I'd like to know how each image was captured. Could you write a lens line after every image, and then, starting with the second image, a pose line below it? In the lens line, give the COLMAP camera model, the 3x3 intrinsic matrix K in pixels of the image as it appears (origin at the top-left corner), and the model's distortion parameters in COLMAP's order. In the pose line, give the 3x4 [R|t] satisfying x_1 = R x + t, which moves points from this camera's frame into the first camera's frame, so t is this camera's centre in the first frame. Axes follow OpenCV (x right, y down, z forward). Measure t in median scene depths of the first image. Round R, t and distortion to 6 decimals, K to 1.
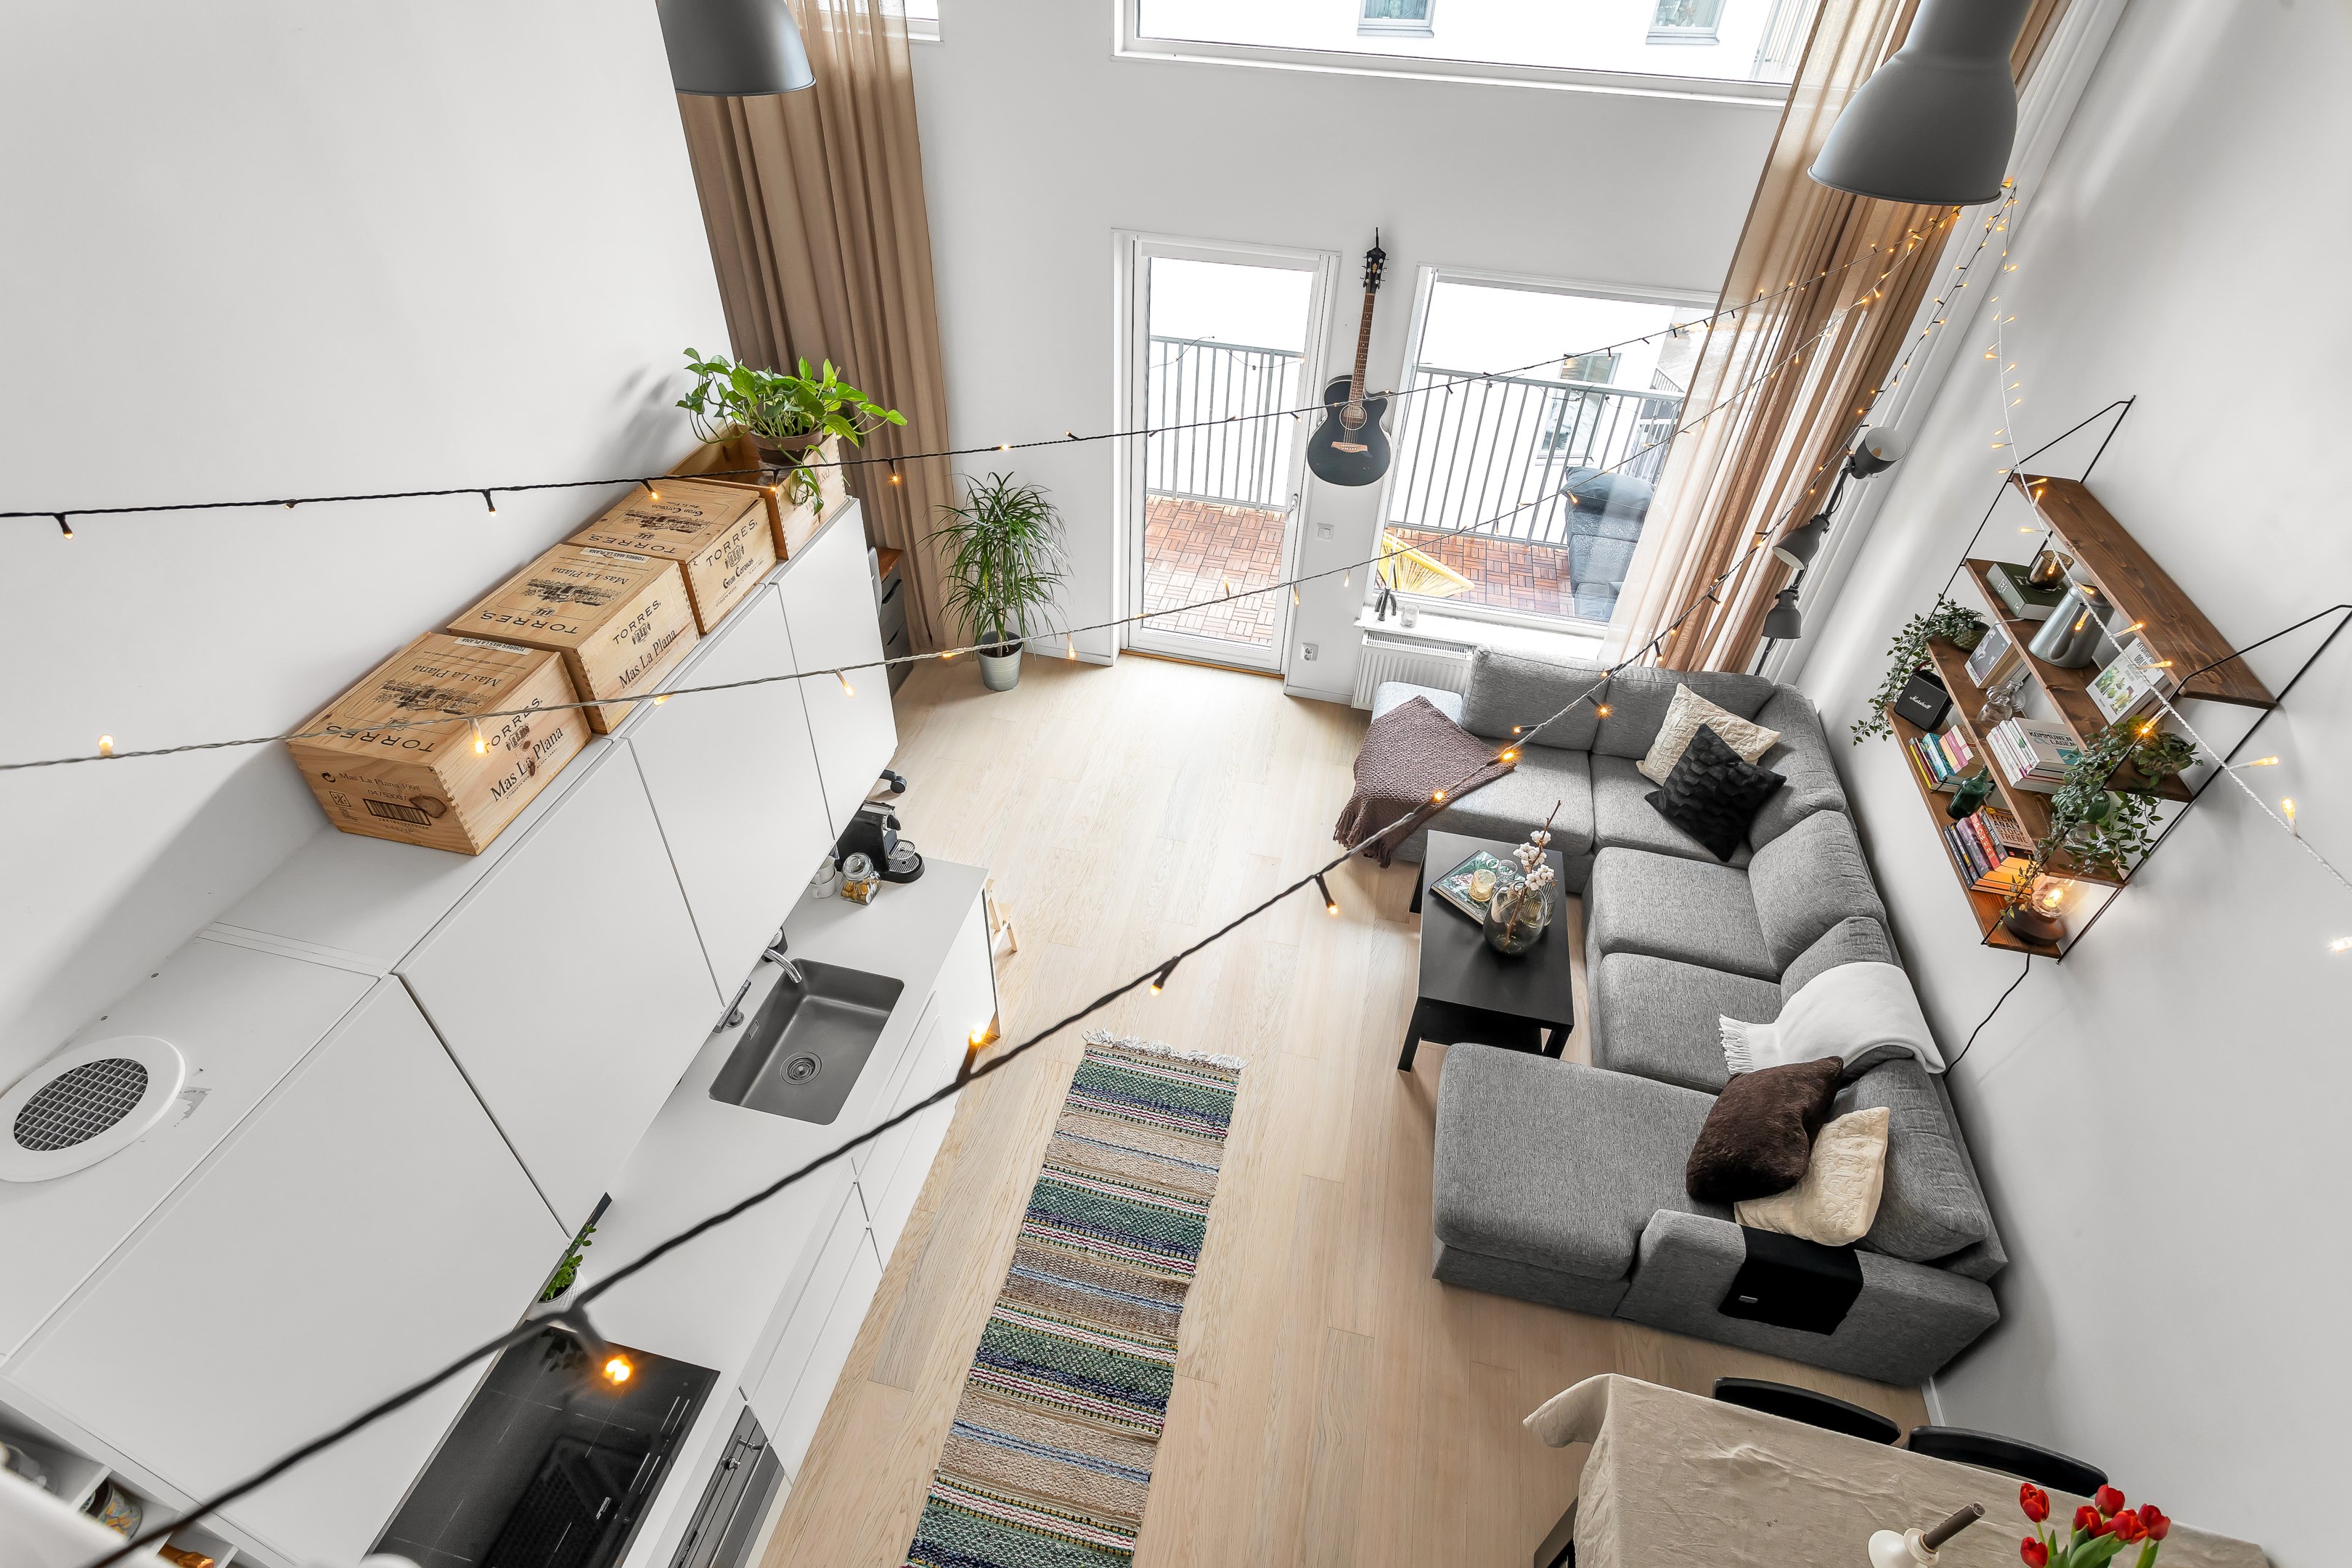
lens RADIAL K [[1117.5, 0, 1169.1], [0, 1117.5, 774.7], [0, 0, 1]] dist [0.002090, 0.000014]
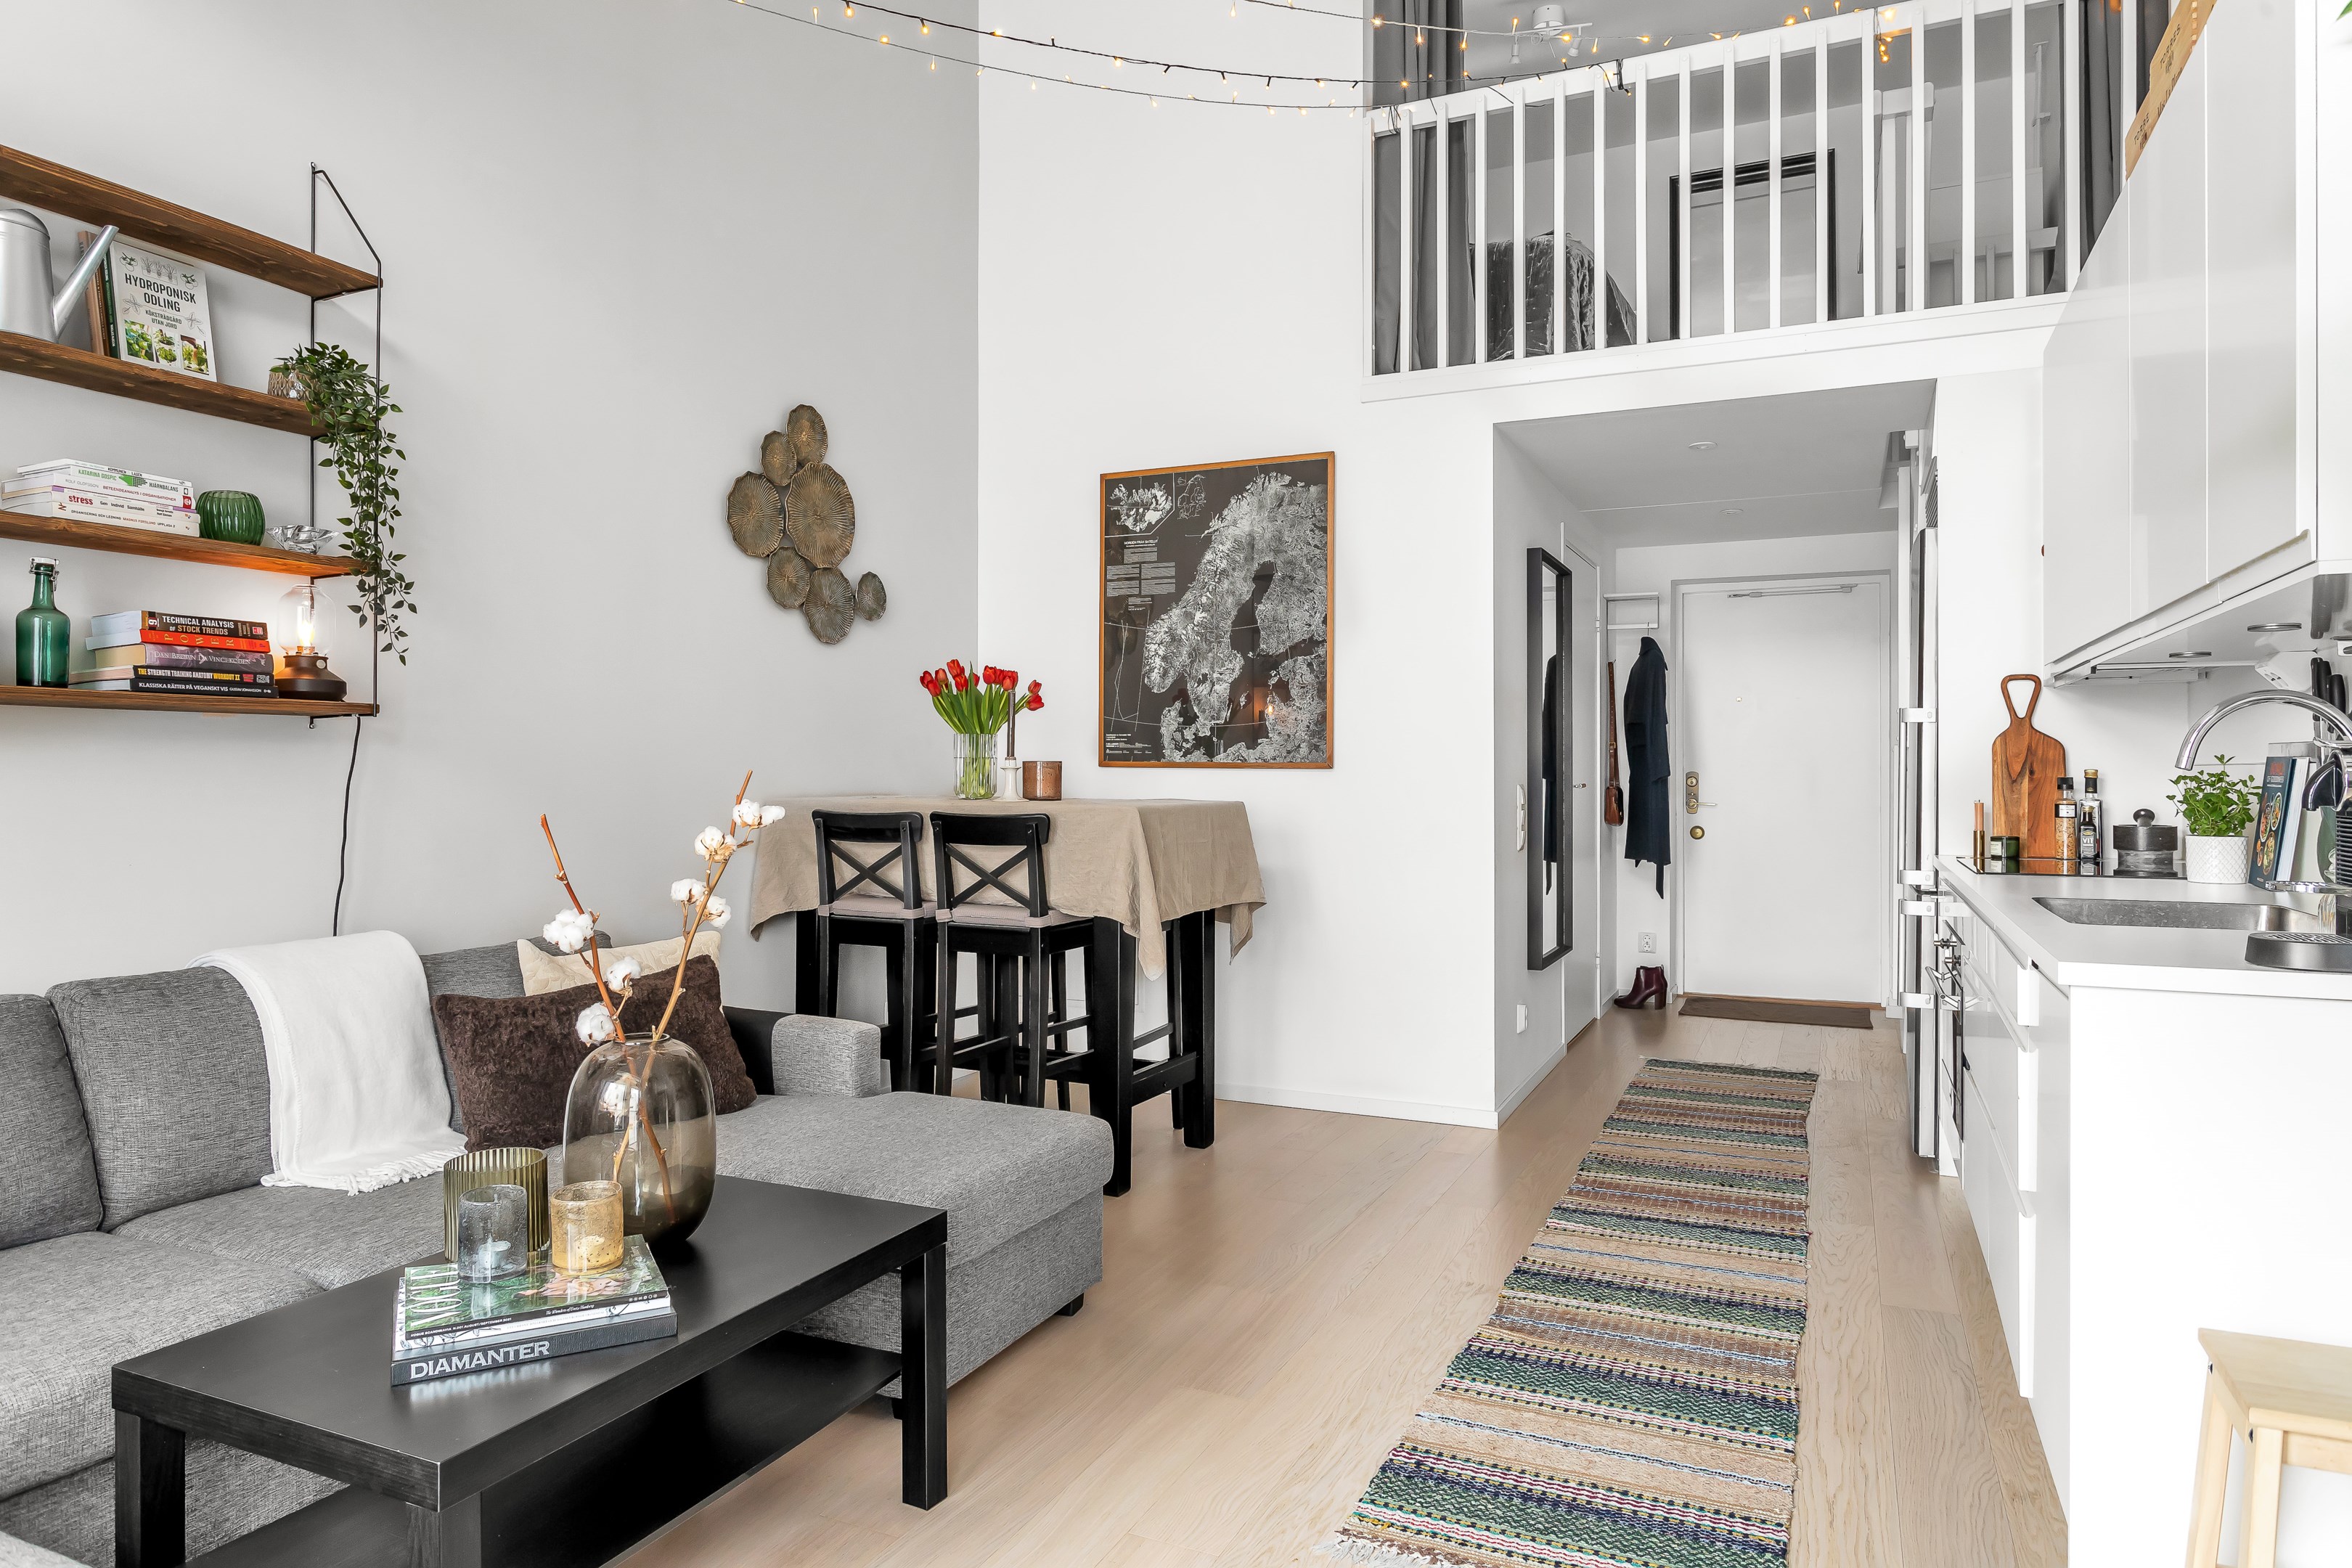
lens RADIAL K [[1411.0, 0, 1173.4], [0, 1411.0, 772.0], [0, 0, 1]] dist [-0.003996, -0.001933]
pose [[-0.976455, -0.030828, 0.213509, 0.020496], [0.115720, 0.760429, 0.639028, -0.233190], [-0.182058, 0.648689, -0.738957, 1.094544]]
